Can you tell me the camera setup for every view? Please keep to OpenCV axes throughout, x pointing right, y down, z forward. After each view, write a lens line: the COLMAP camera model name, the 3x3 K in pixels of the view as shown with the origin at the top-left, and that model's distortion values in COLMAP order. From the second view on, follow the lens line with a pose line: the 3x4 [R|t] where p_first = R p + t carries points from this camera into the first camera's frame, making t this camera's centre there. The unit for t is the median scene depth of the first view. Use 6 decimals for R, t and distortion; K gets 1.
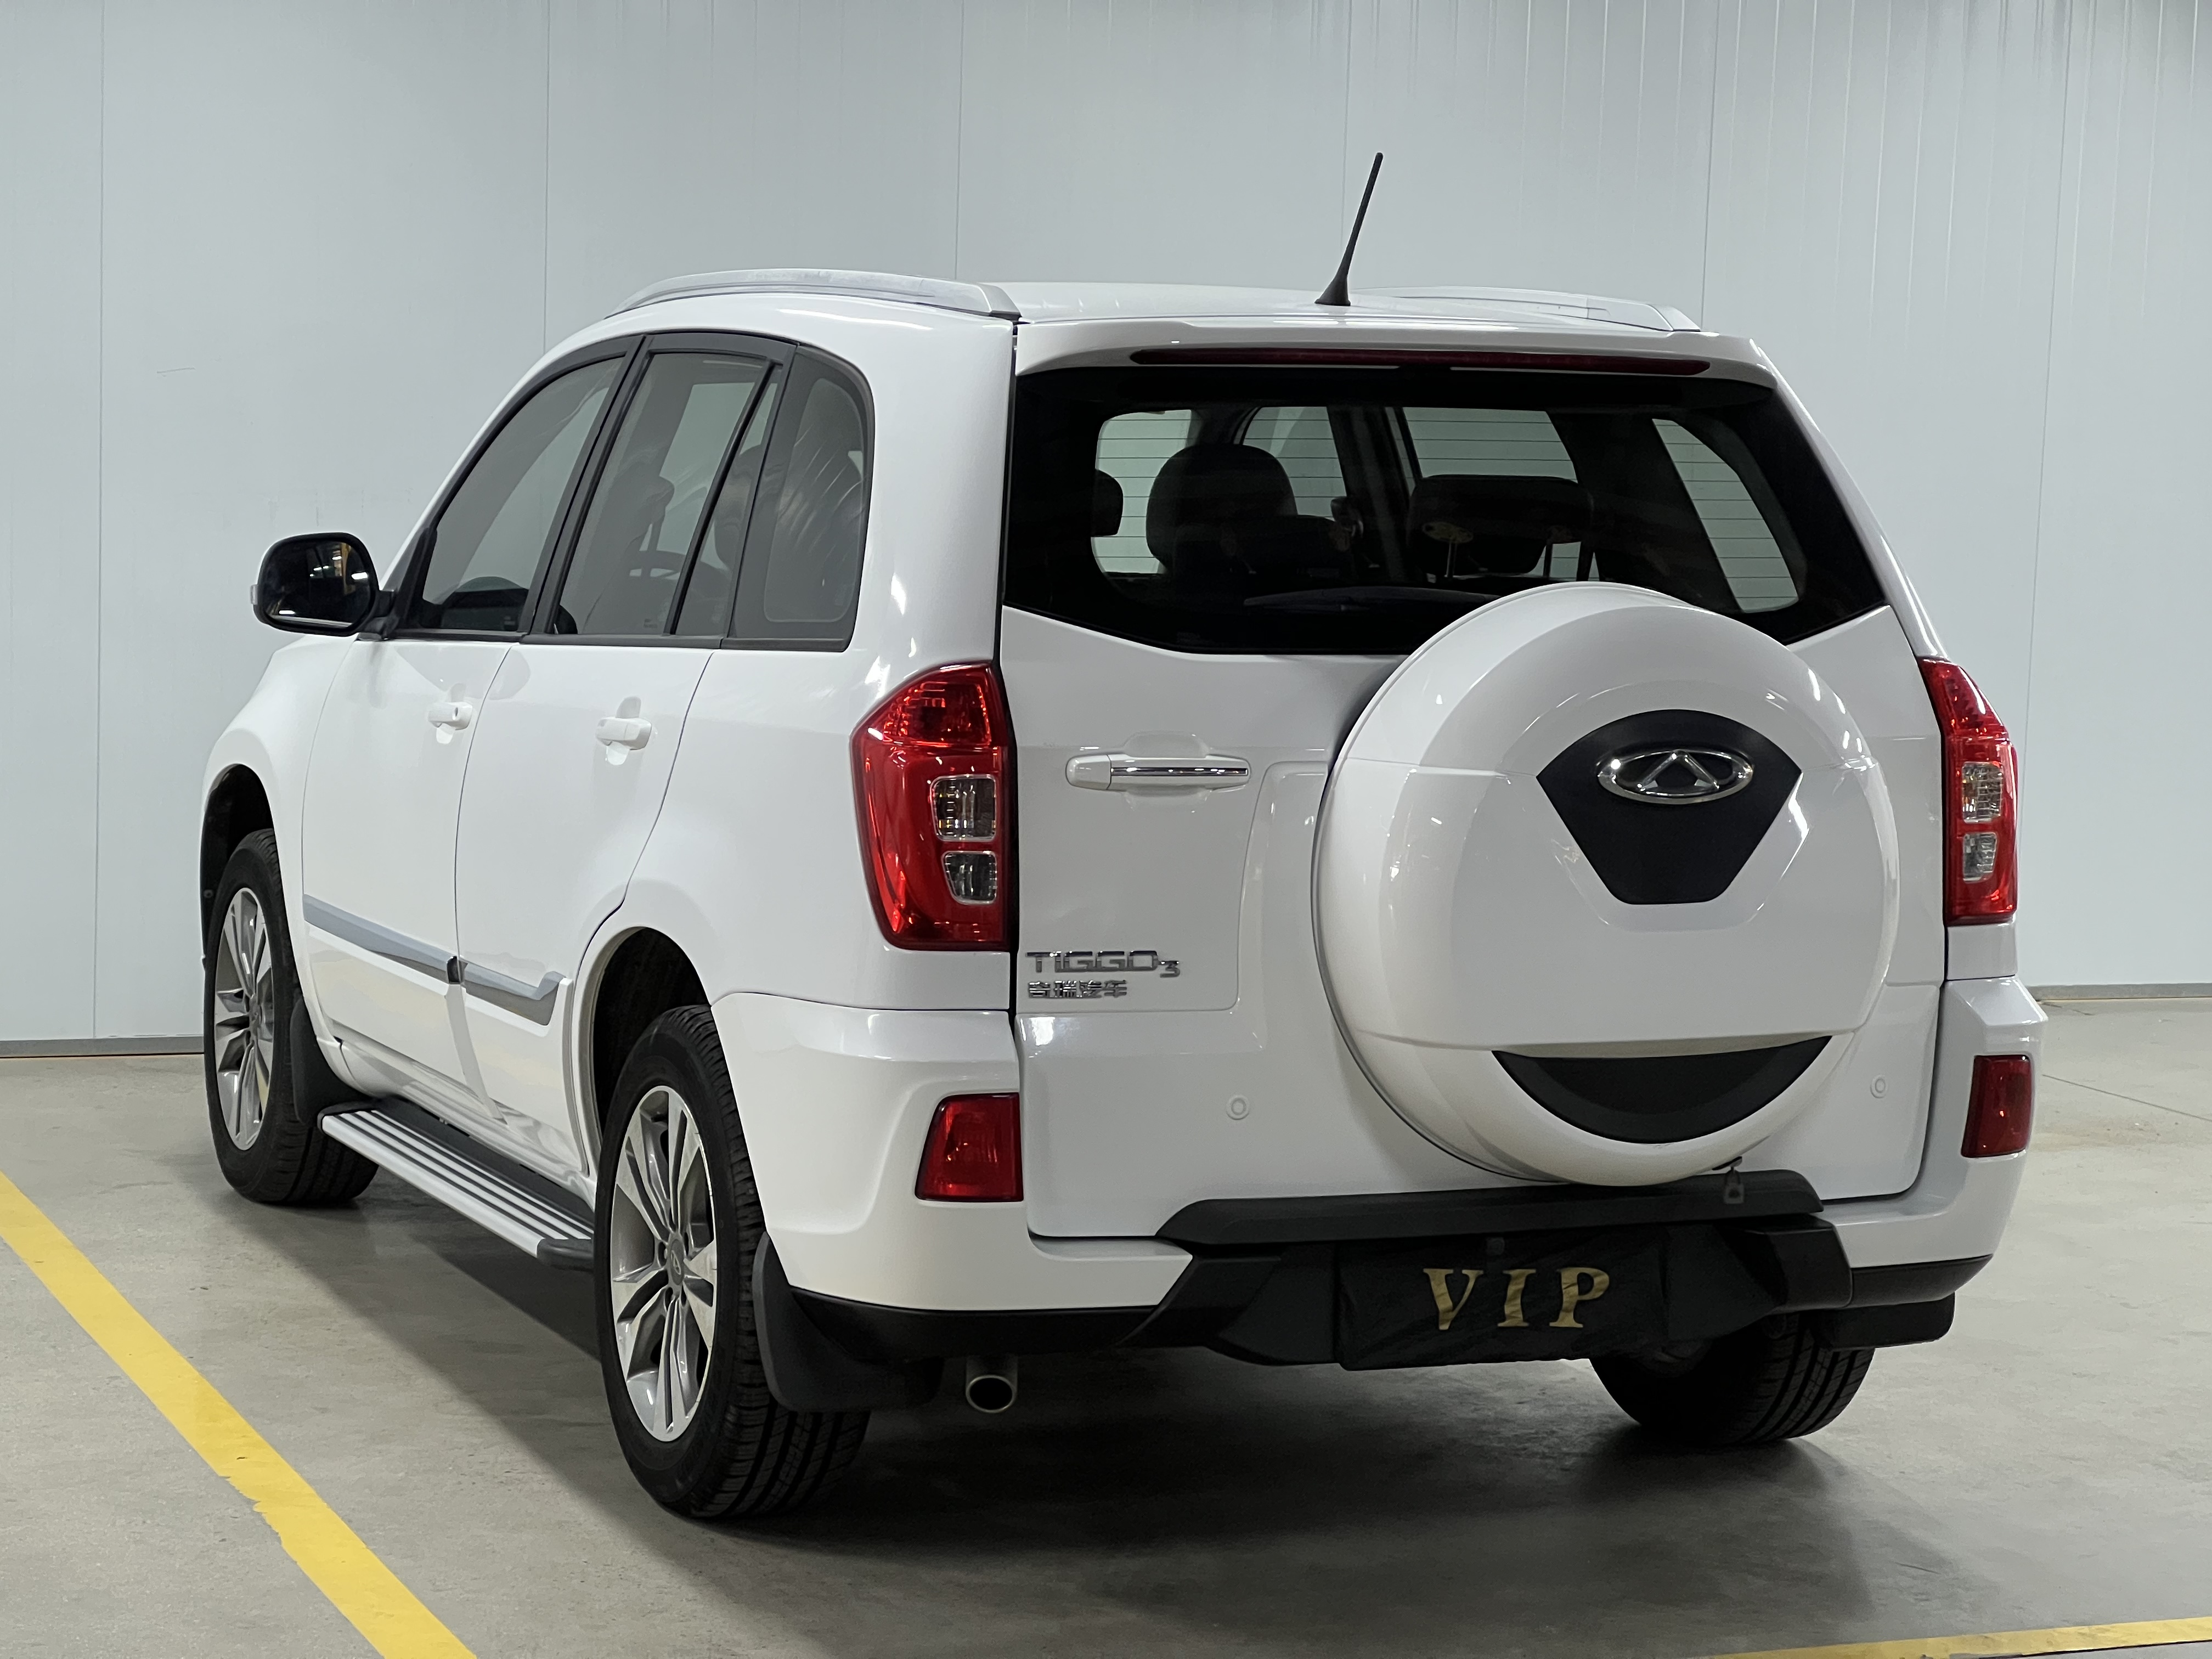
lens RADIAL K [[5006.3, 0, 1106.0], [0, 5006.3, 829.5], [0, 0, 1]] dist [-0.101399, 0.322328]
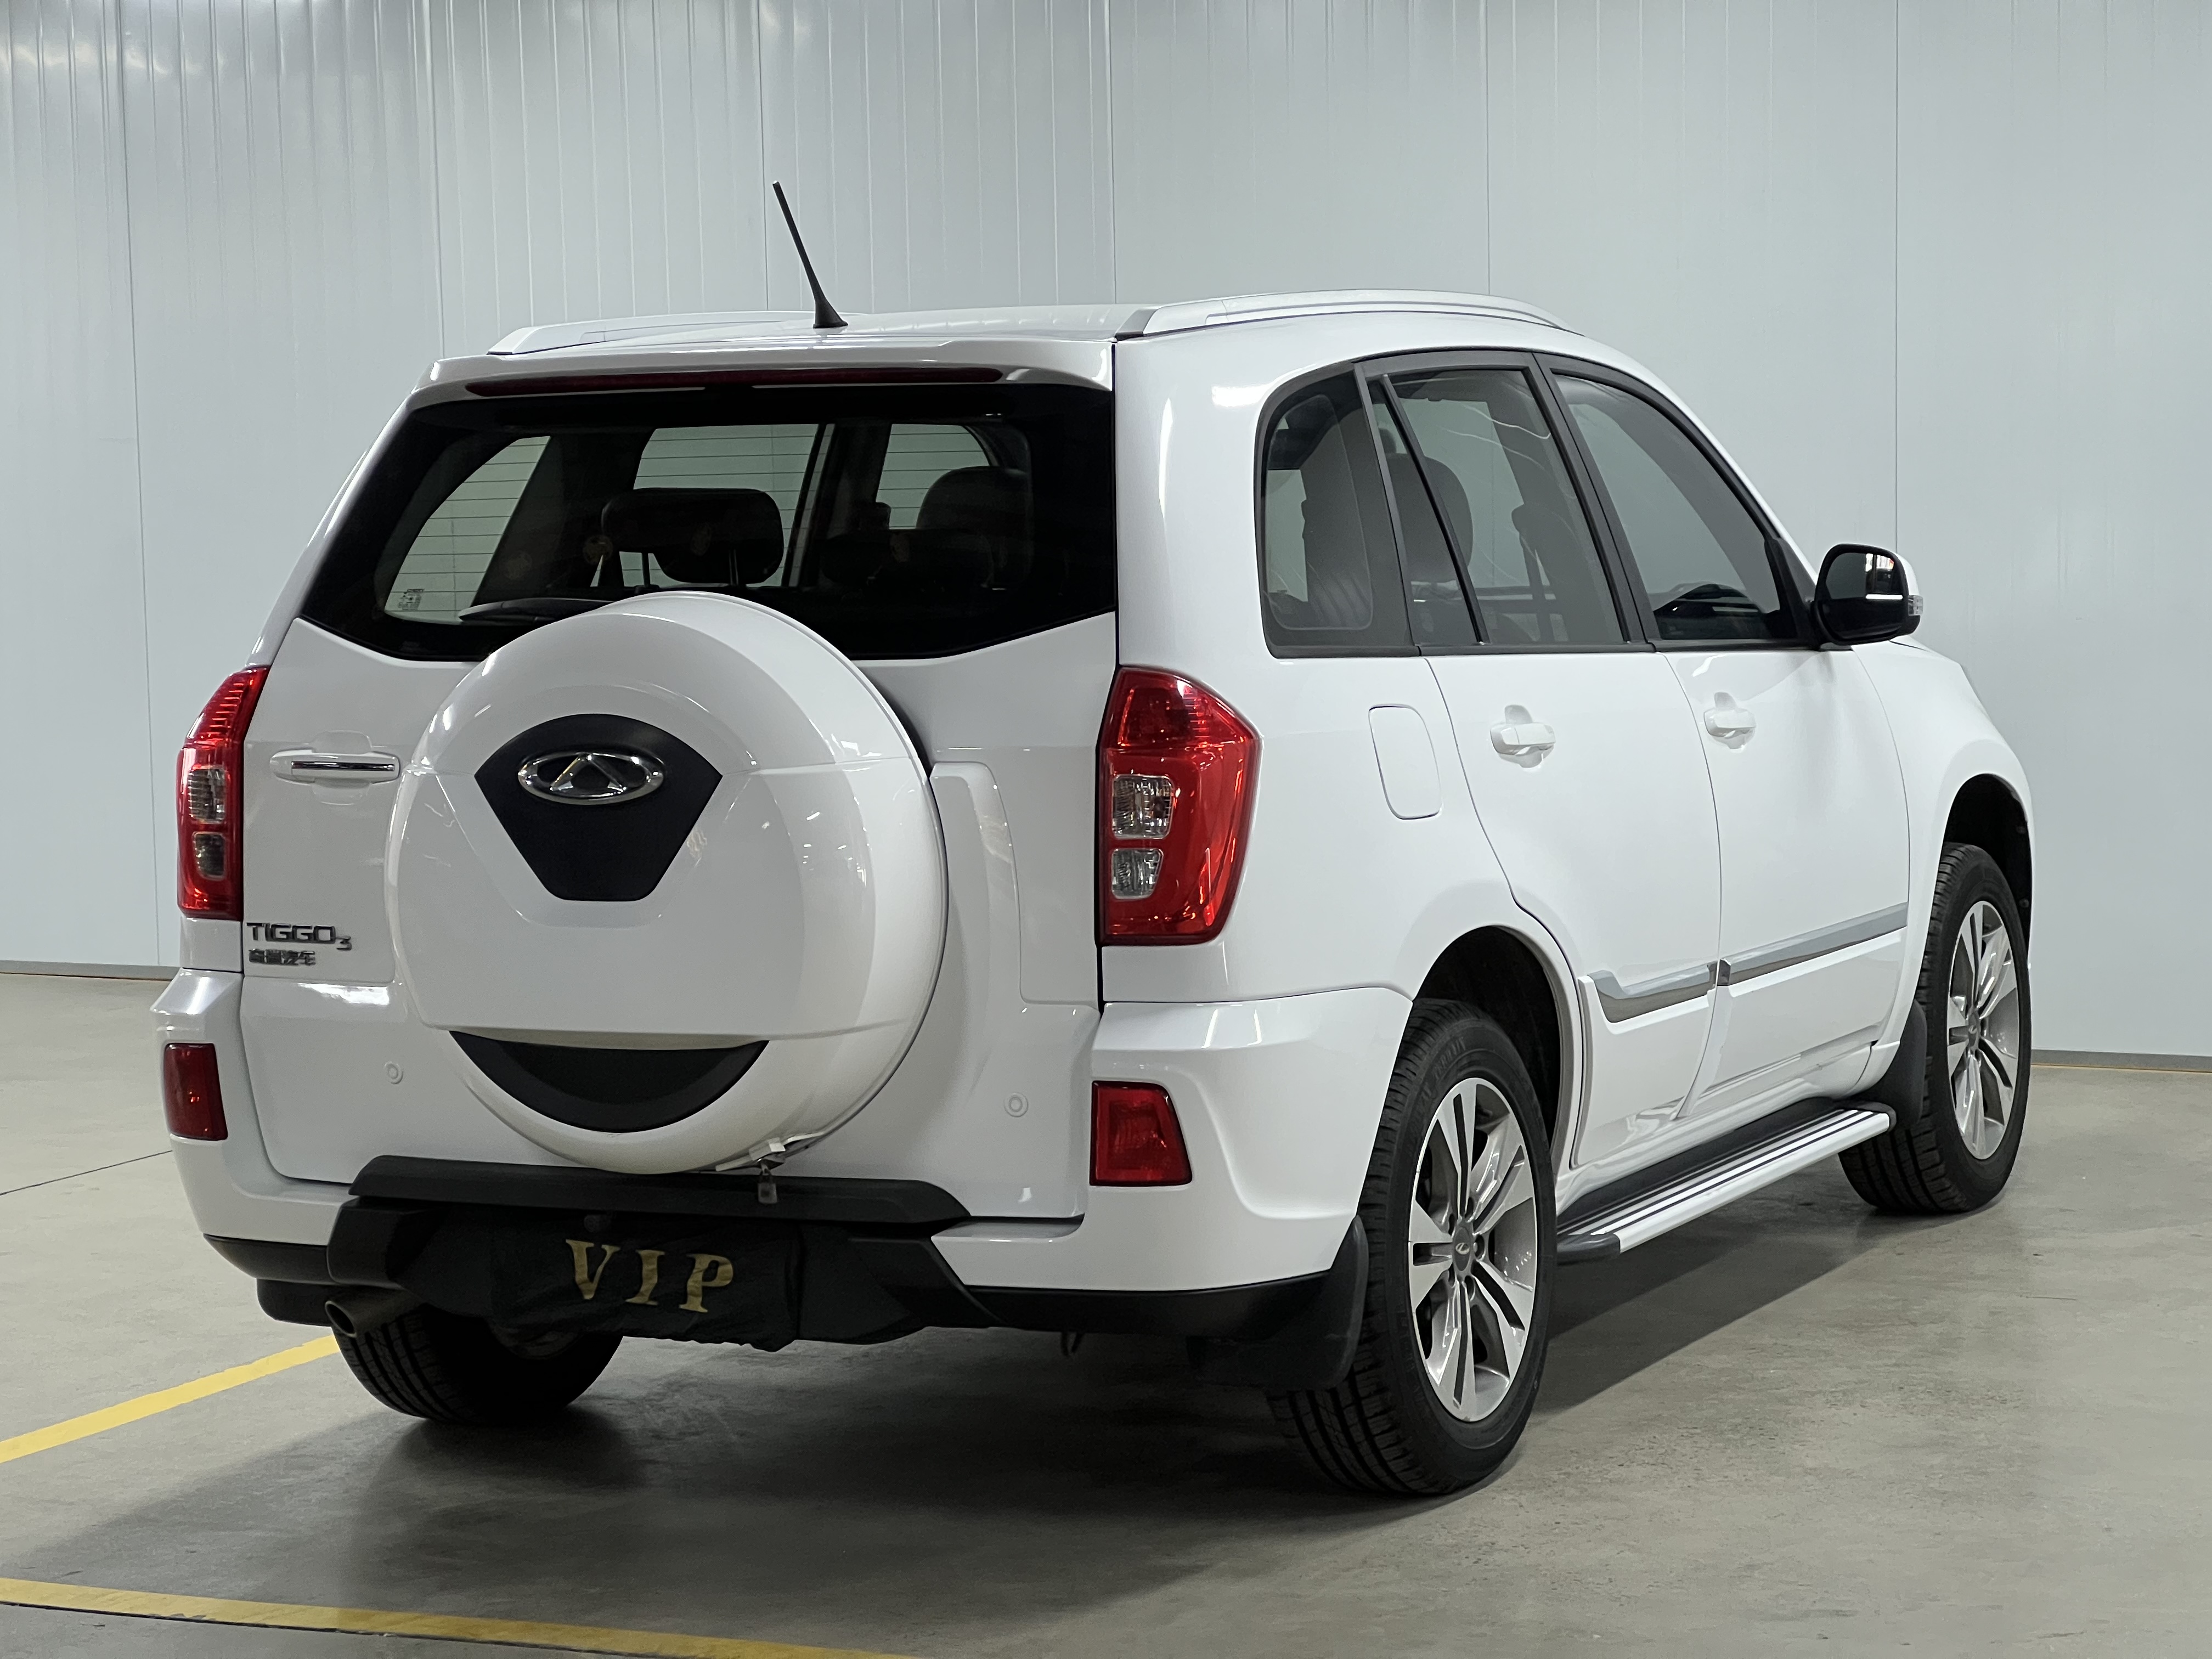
lens RADIAL K [[5006.3, 0, 1106.0], [0, 5006.3, 829.5], [0, 0, 1]] dist [-0.101399, 0.322328]
pose [[0.675102, 0.028058, -0.737190, 0.936509], [-0.030769, 0.999478, 0.009863, -0.013449], [0.737082, 0.016024, 0.675613, 0.370825]]
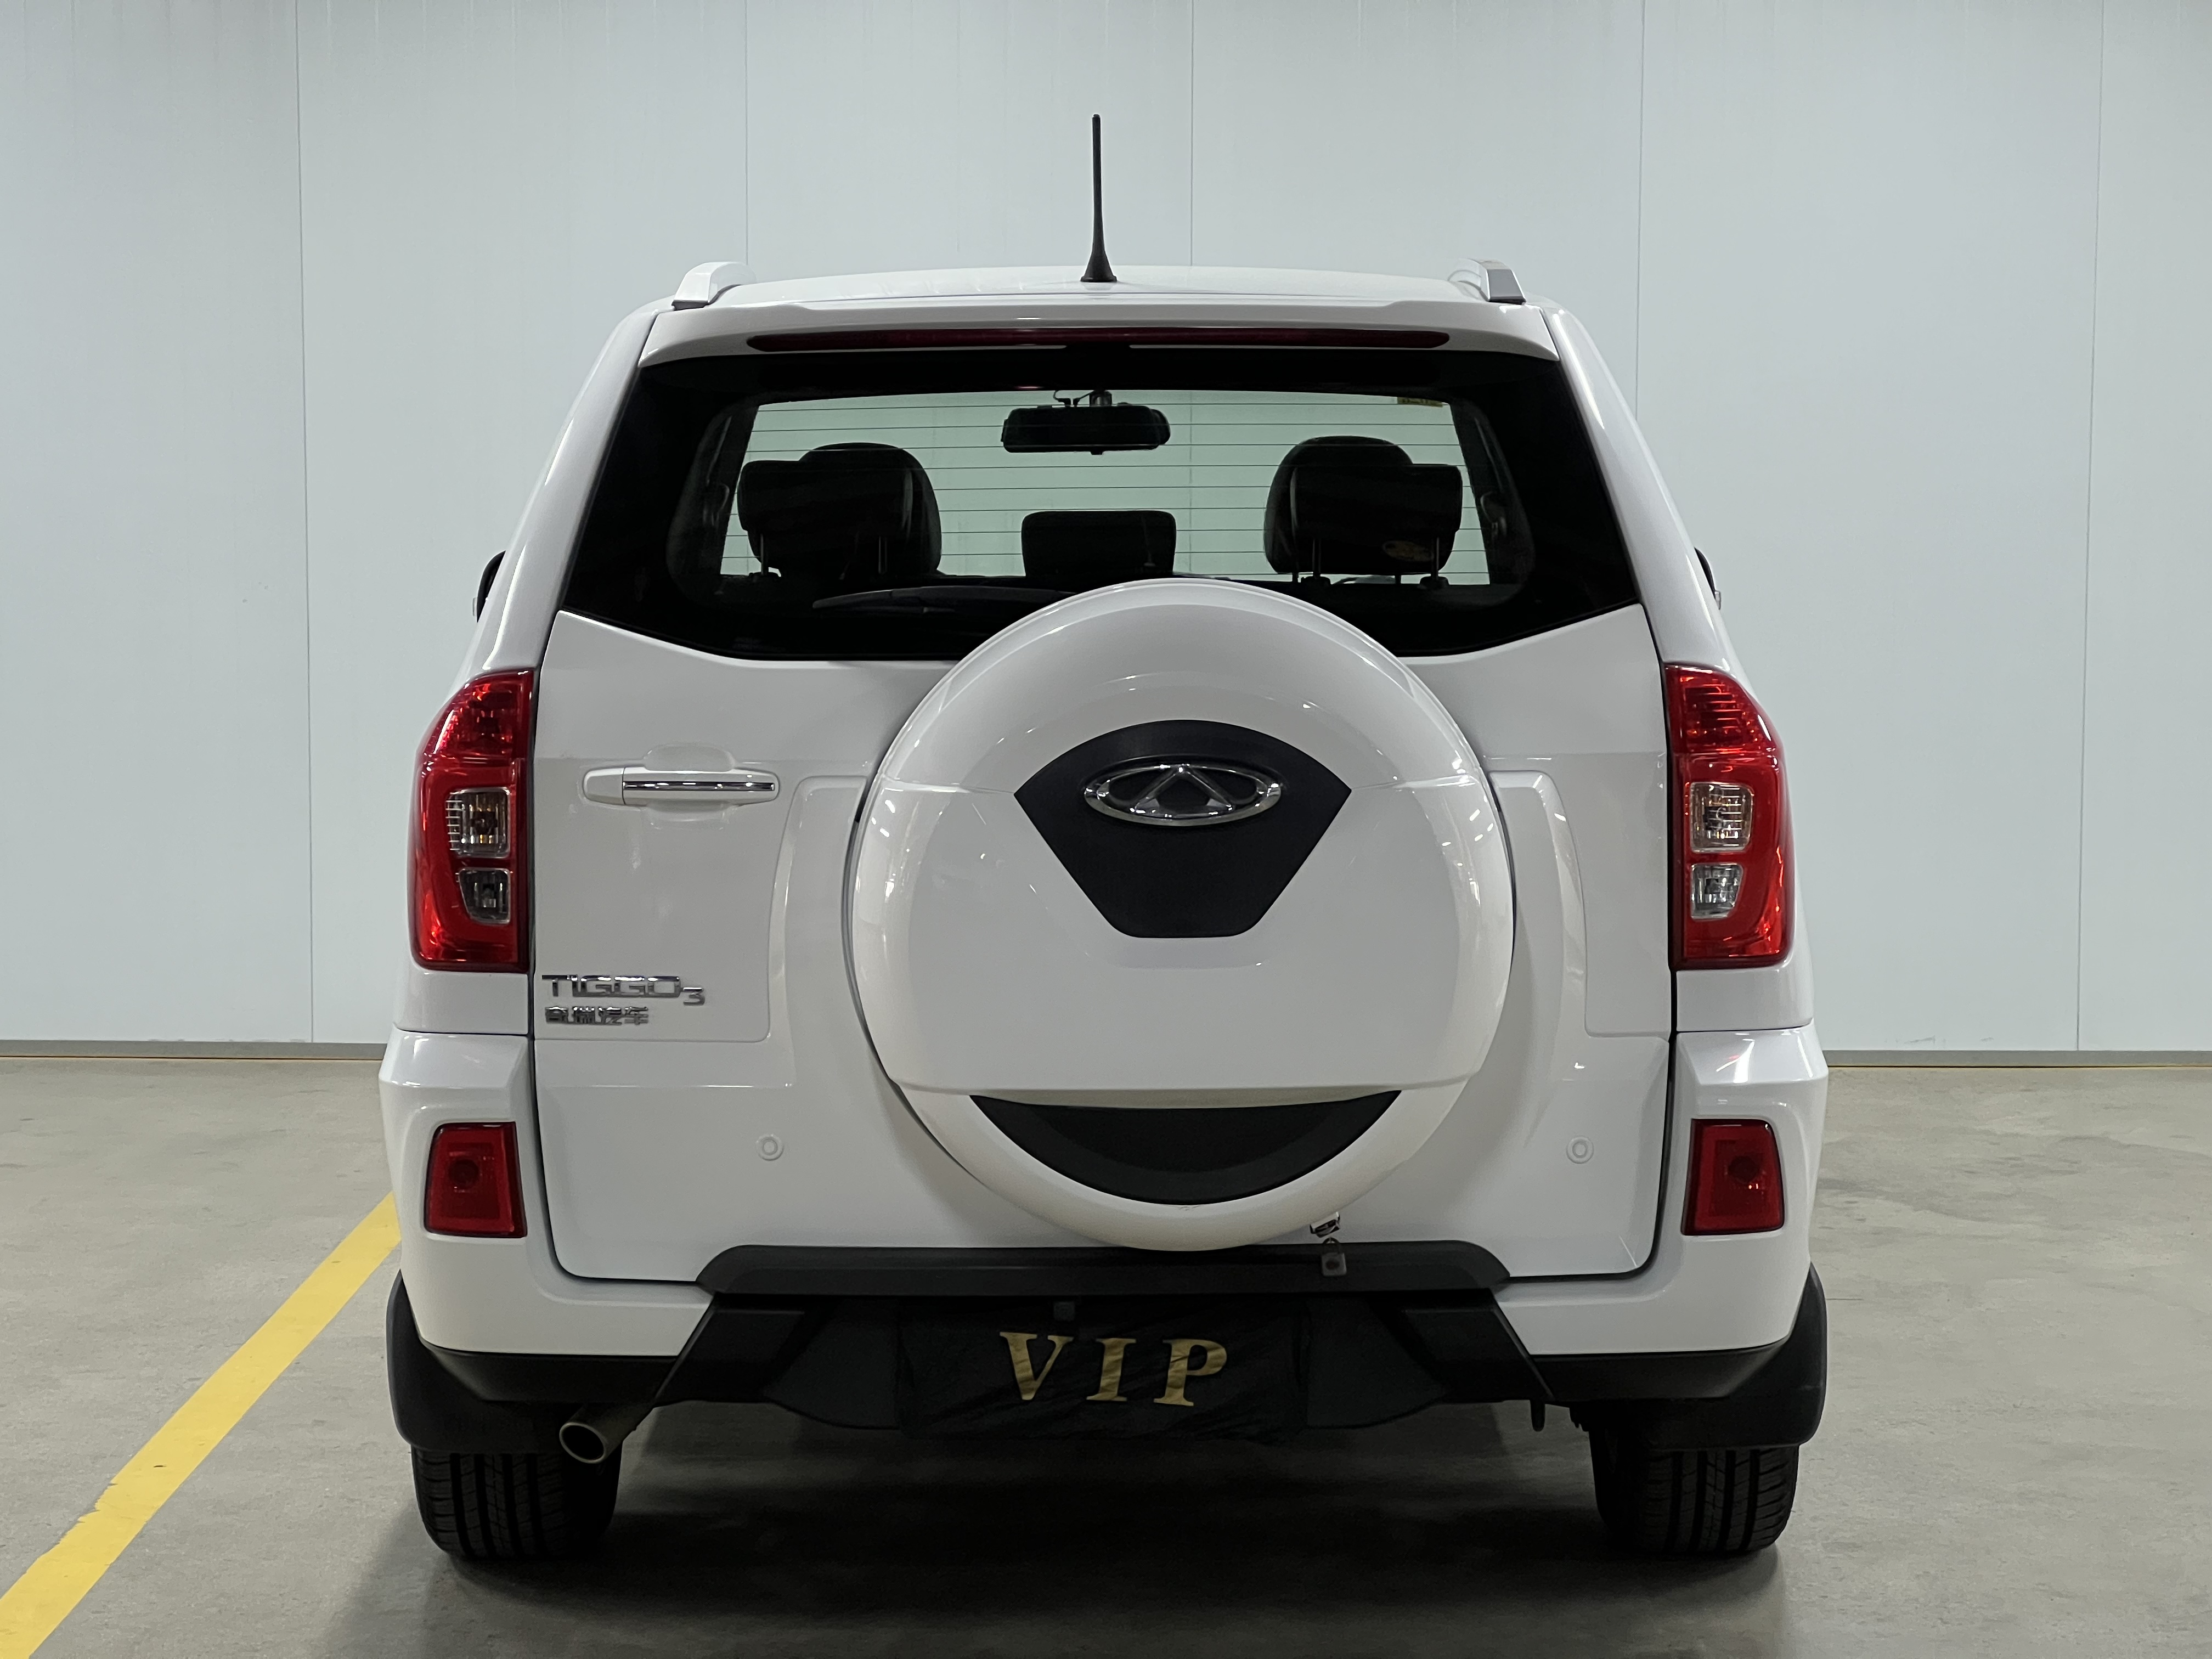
lens RADIAL K [[4914.8, 0, 1102.5], [0, 4914.8, 778.8], [0, 0, 1]] dist [-0.044859, 0.258406]
pose [[0.925230, 0.007987, -0.379323, 0.427196], [-0.012866, 0.999864, -0.010329, -0.004246], [0.379189, 0.014437, 0.925207, 0.177481]]
